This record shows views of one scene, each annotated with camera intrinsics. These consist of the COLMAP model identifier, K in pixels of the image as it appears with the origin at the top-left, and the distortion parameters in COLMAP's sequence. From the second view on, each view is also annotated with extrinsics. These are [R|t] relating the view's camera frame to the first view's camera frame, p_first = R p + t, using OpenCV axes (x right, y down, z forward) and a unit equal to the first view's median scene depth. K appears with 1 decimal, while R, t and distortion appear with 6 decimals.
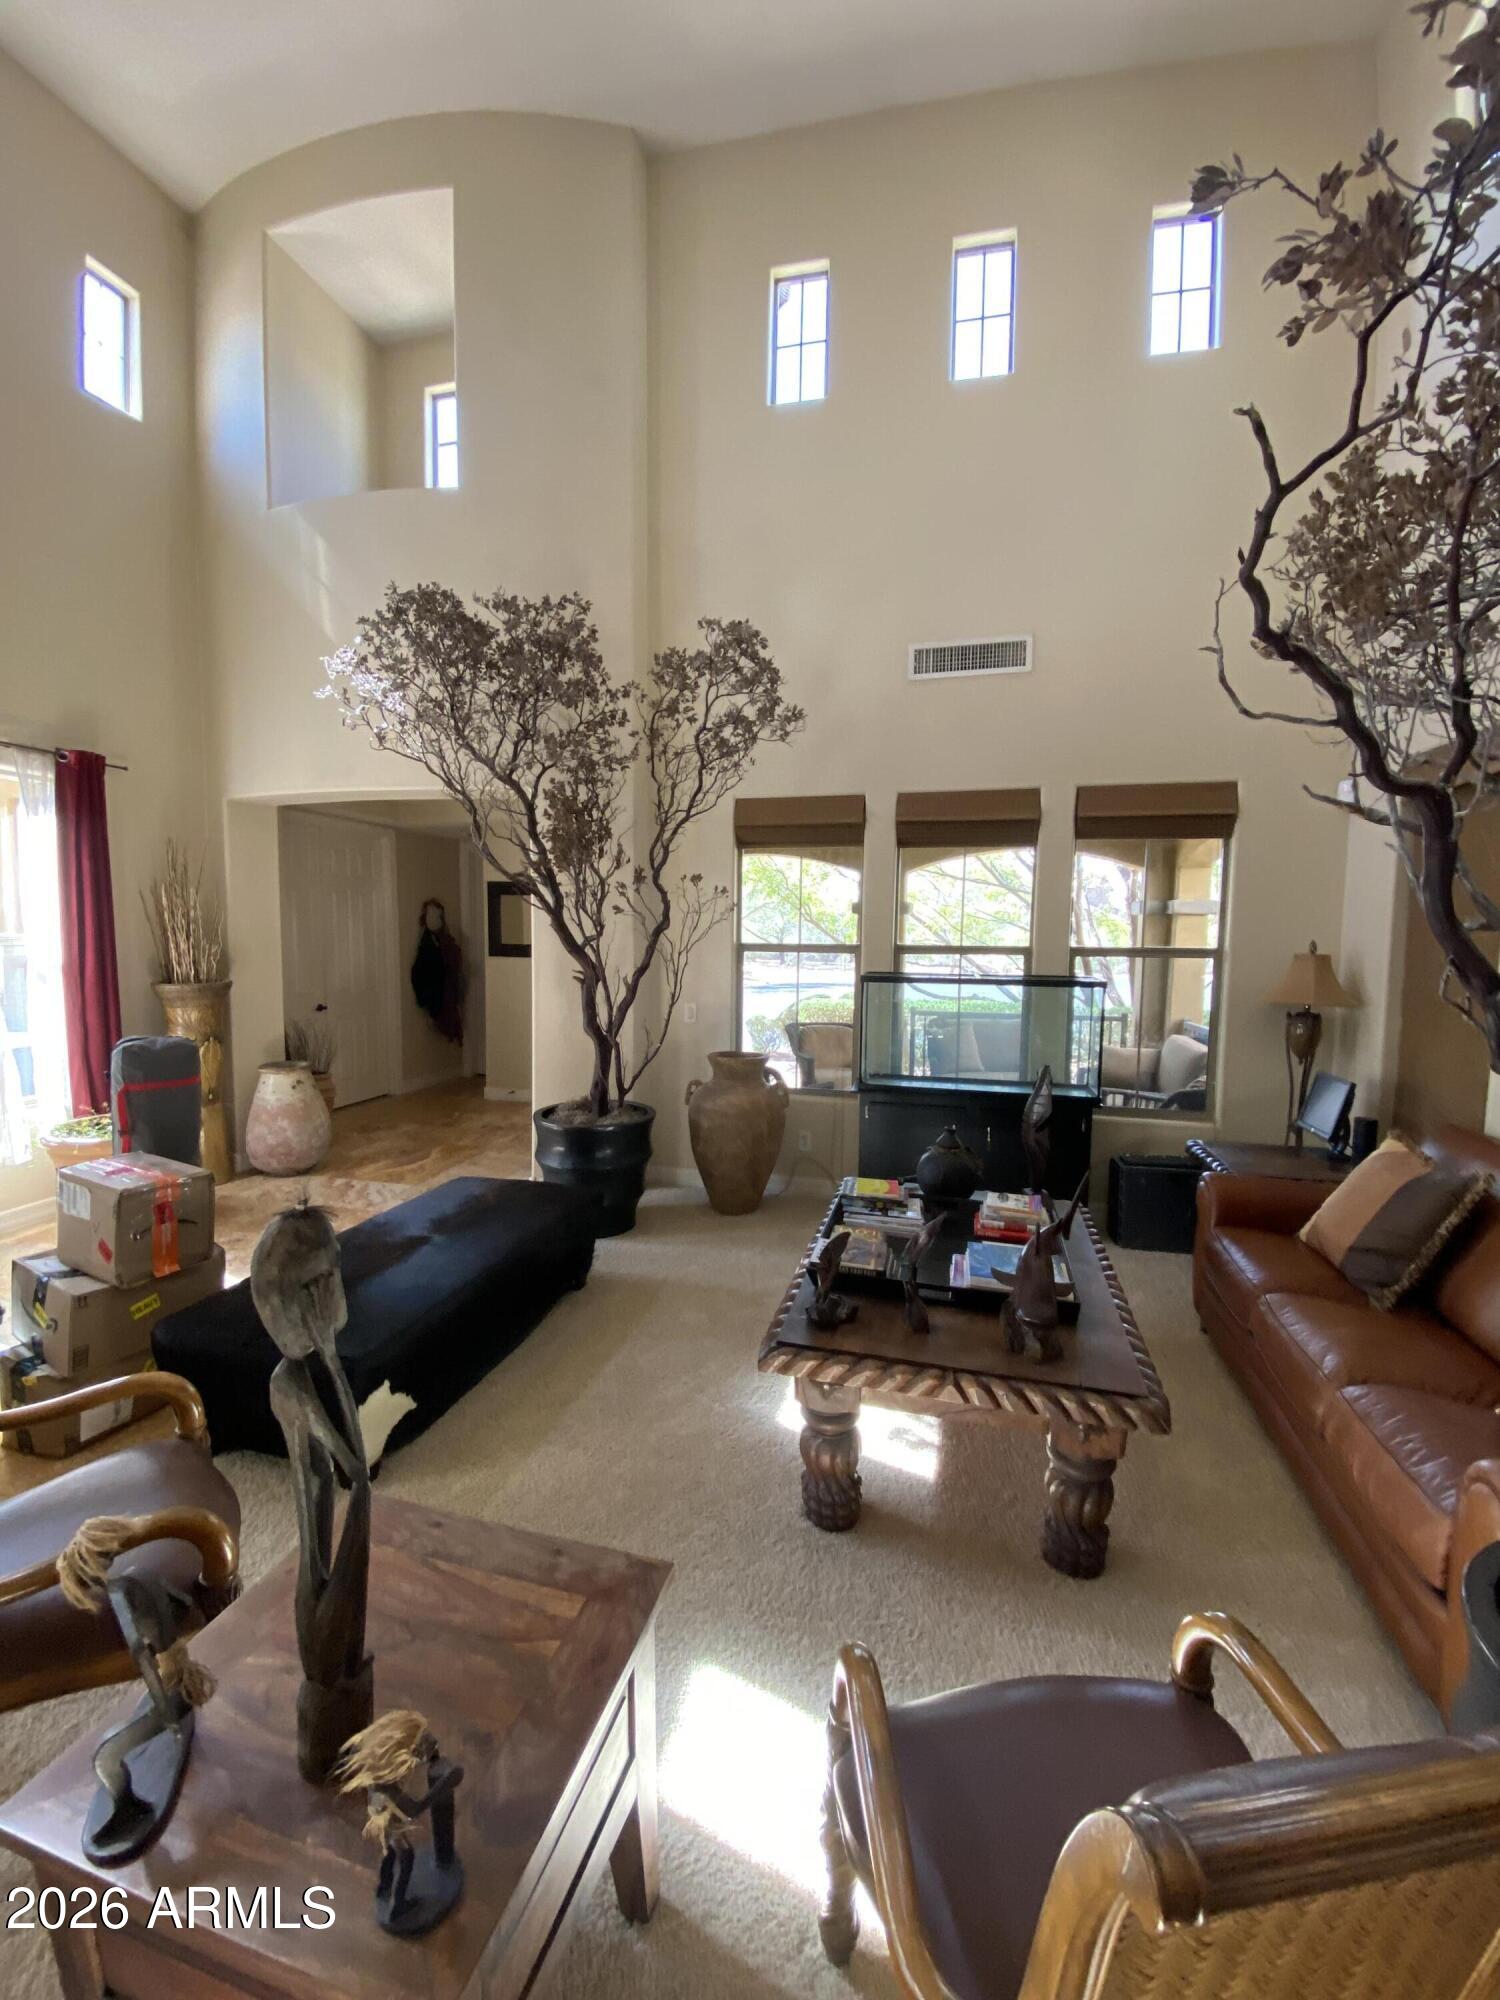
lens RADIAL K [[791.1, 0, 760.1], [0, 791.1, 1004.3], [0, 0, 1]] dist [0.018924, -0.021033]
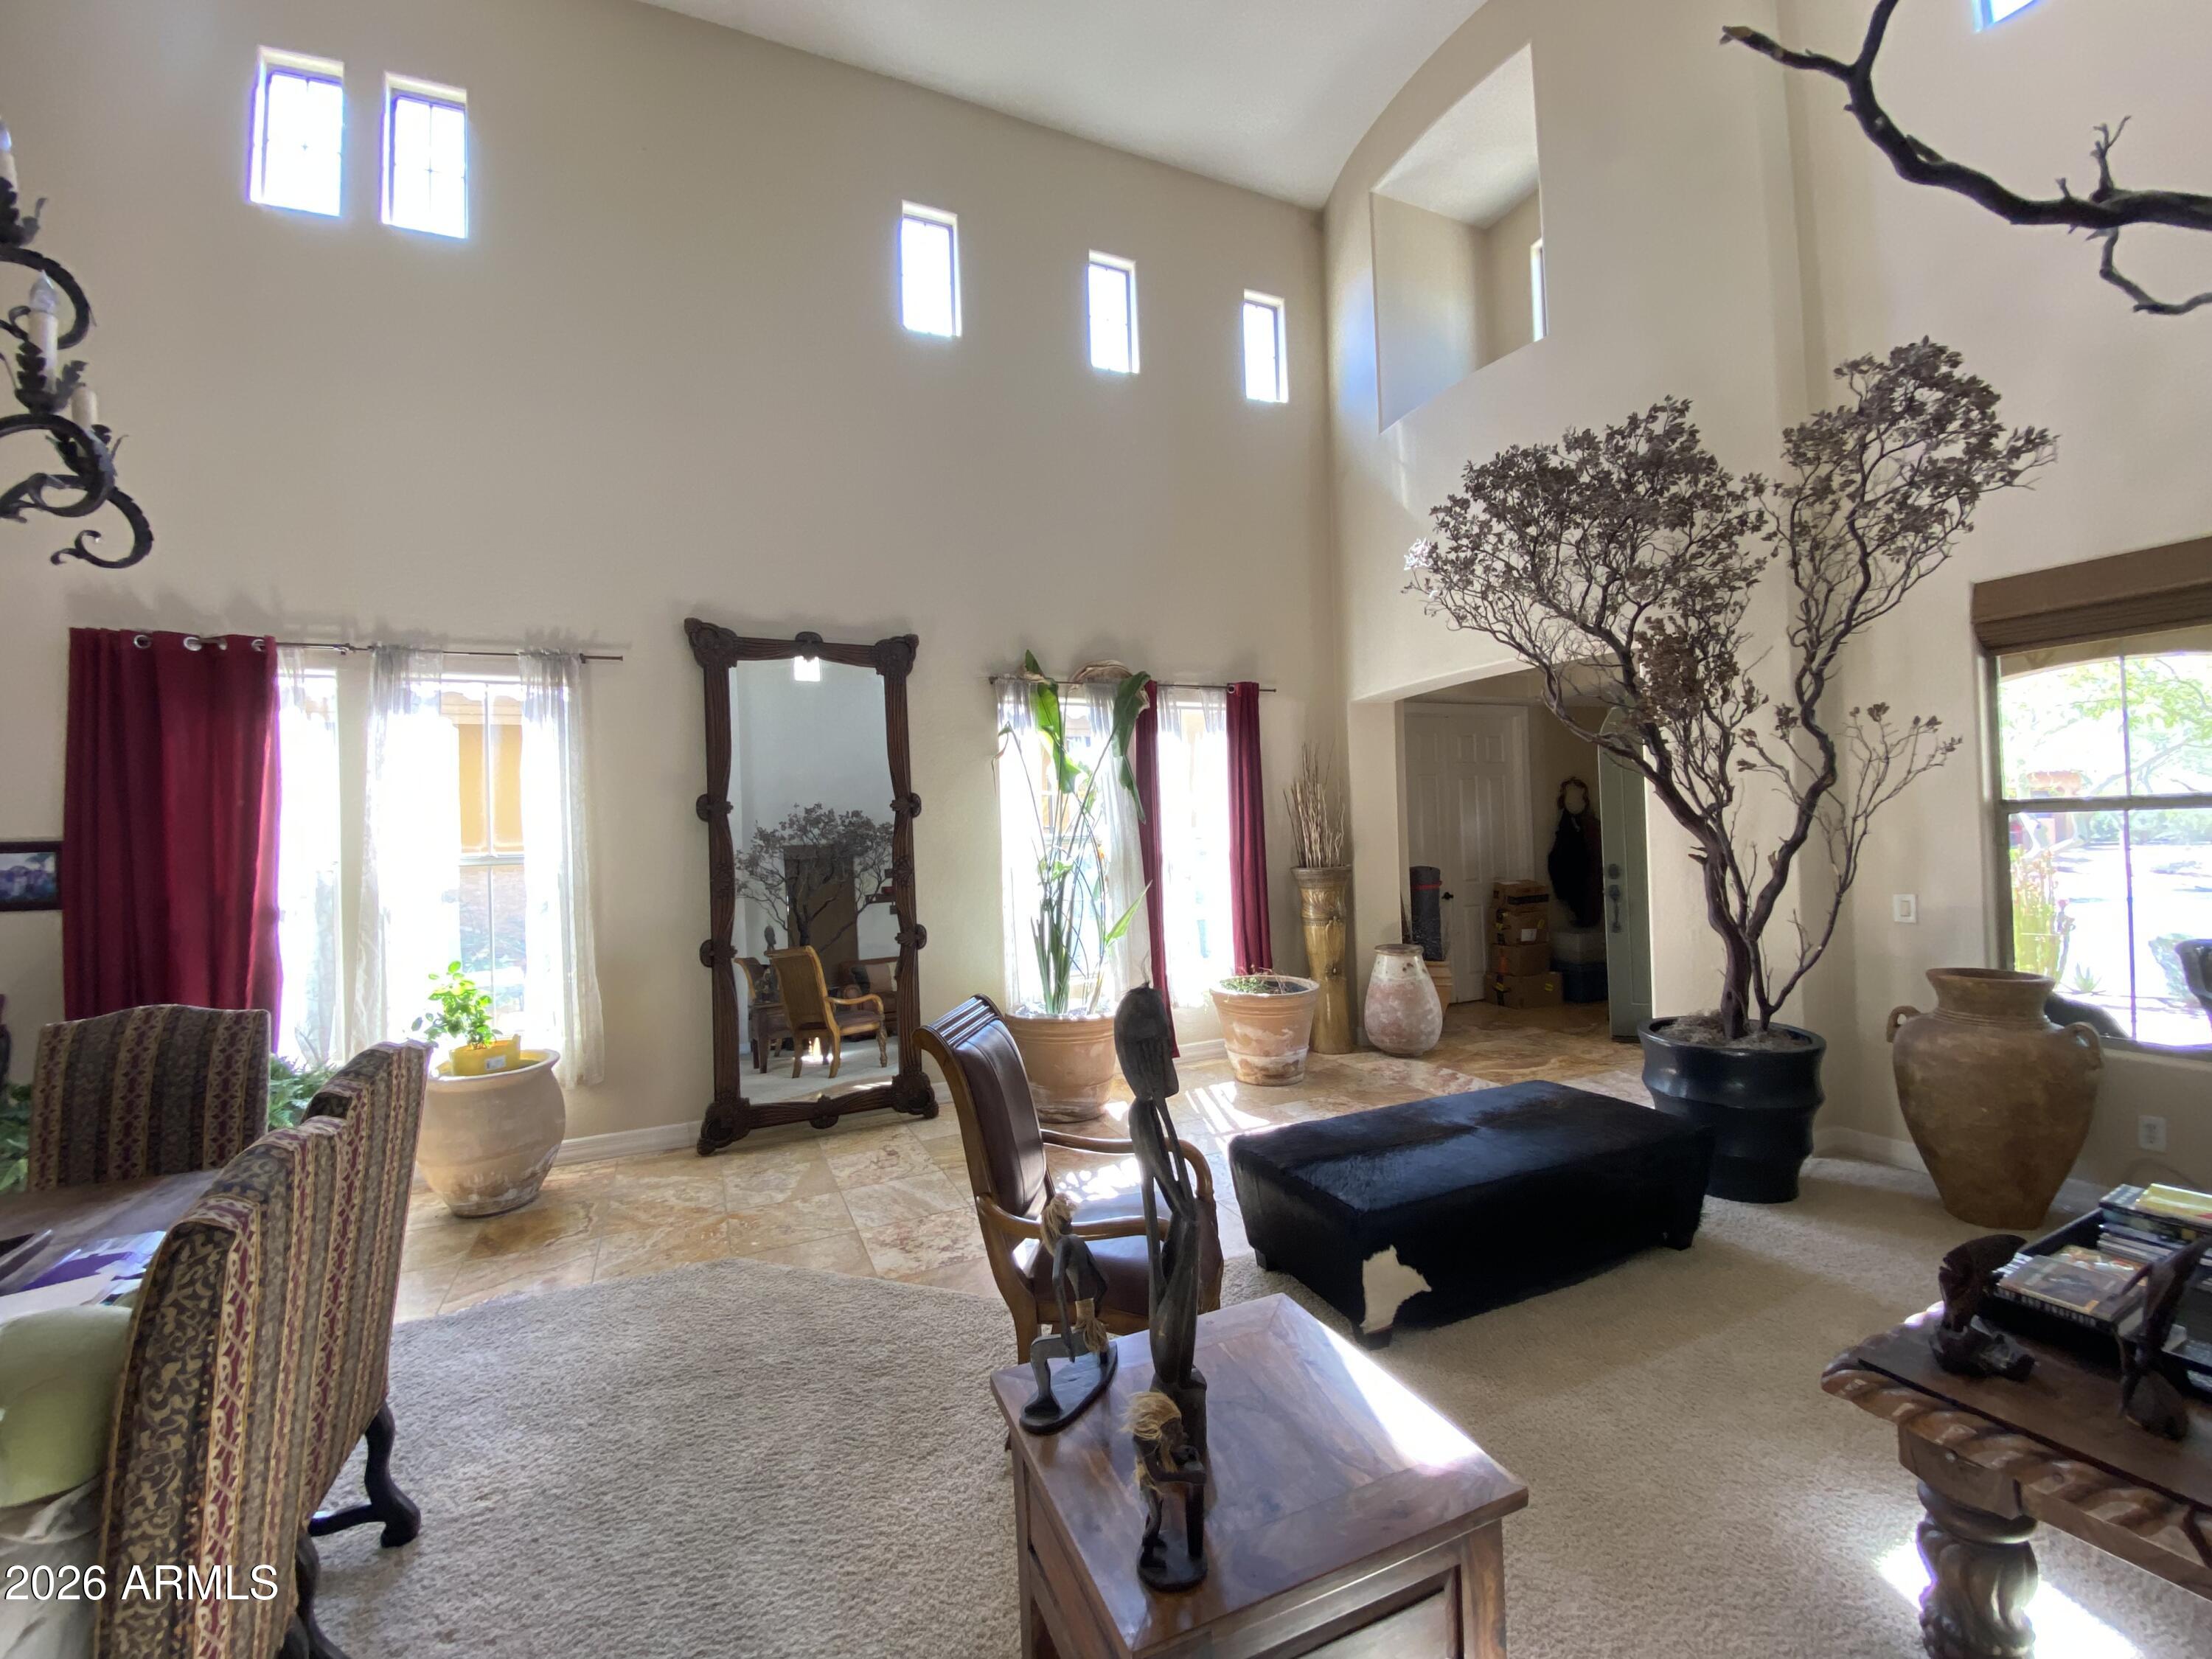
lens RADIAL K [[874.9, 0, 1119.7], [0, 874.9, 819.4], [0, 0, 1]] dist [0.018924, -0.021033]
pose [[0.623181, -0.045187, -0.780772, 0.101844], [-0.027320, 0.996462, -0.079477, 0.016227], [0.781601, 0.070859, 0.619741, 0.001882]]
